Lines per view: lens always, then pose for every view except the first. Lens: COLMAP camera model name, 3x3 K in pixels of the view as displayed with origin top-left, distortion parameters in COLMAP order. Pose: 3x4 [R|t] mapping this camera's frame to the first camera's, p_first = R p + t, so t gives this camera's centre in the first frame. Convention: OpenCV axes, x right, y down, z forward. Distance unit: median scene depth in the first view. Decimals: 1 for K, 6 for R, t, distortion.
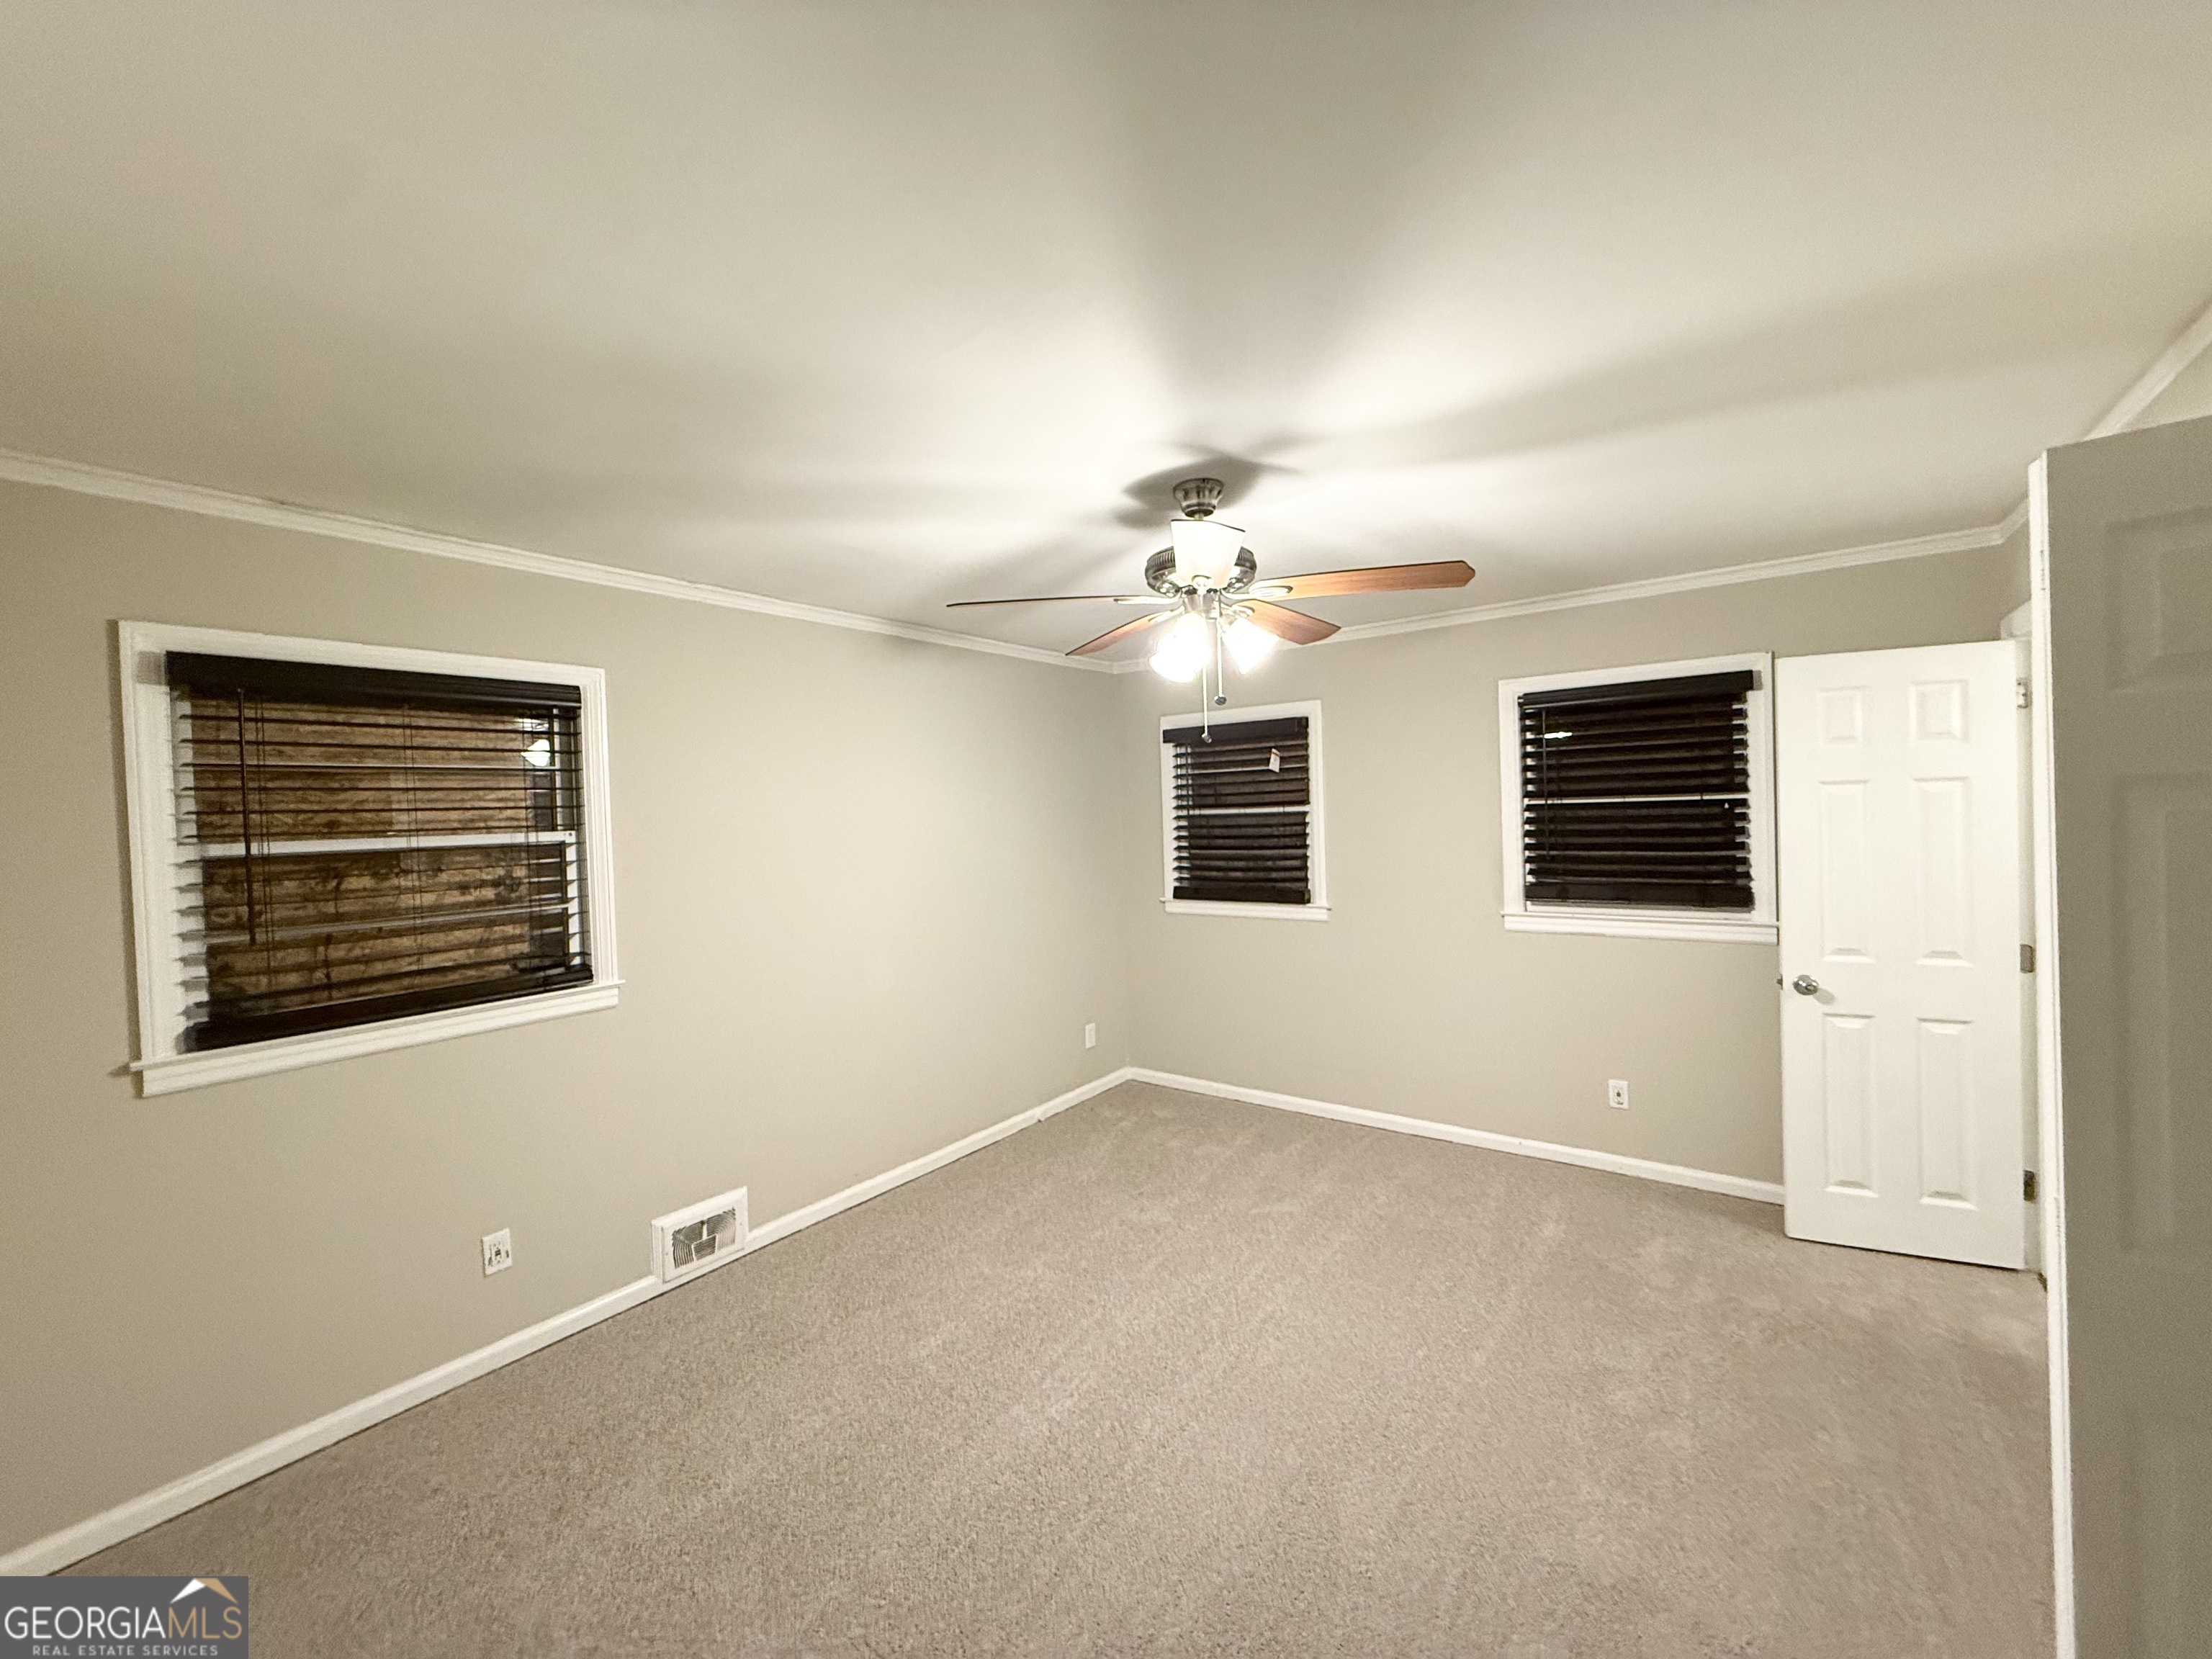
lens RADIAL K [[881.9, 0, 1102.2], [0, 881.9, 822.5], [0, 0, 1]] dist [-0.000932, 0.000523]
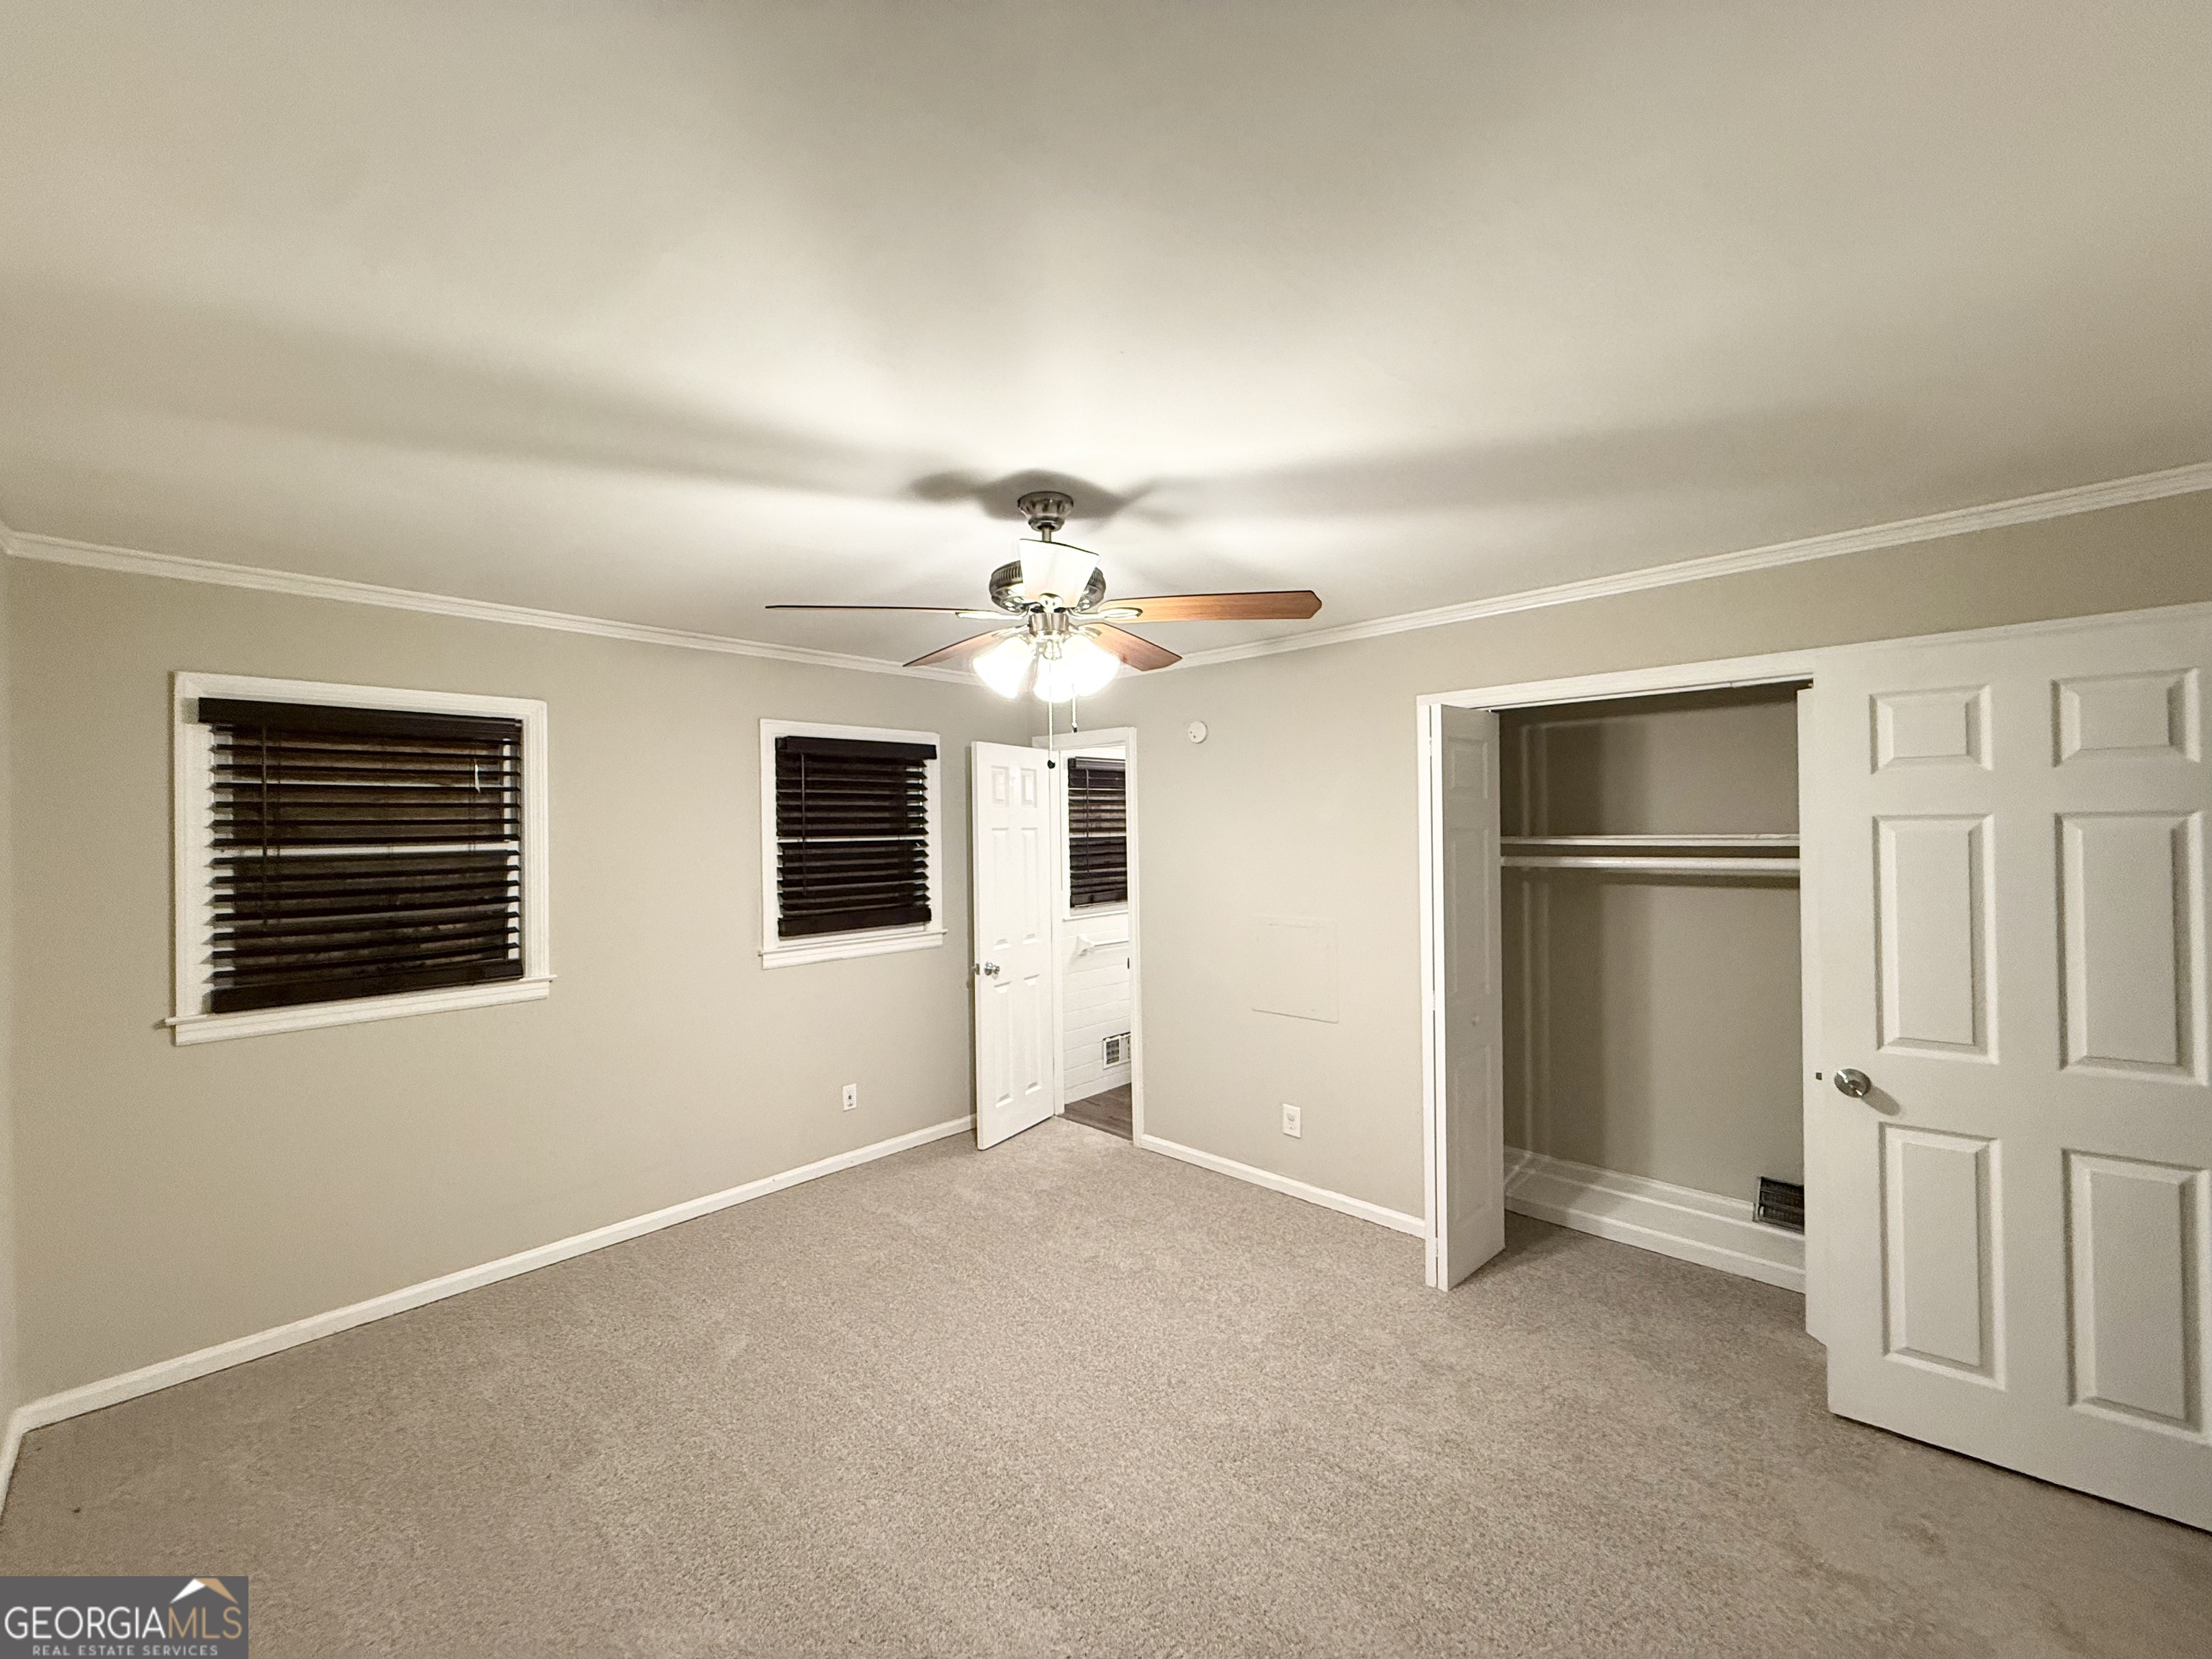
lens RADIAL K [[881.9, 0, 1102.2], [0, 881.9, 822.5], [0, 0, 1]] dist [-0.000932, 0.000523]
pose [[0.121440, 0.034900, 0.991985, -0.492692], [0.021719, 0.999049, -0.037807, 0.002761], [-0.992361, 0.026136, 0.120567, 0.502717]]
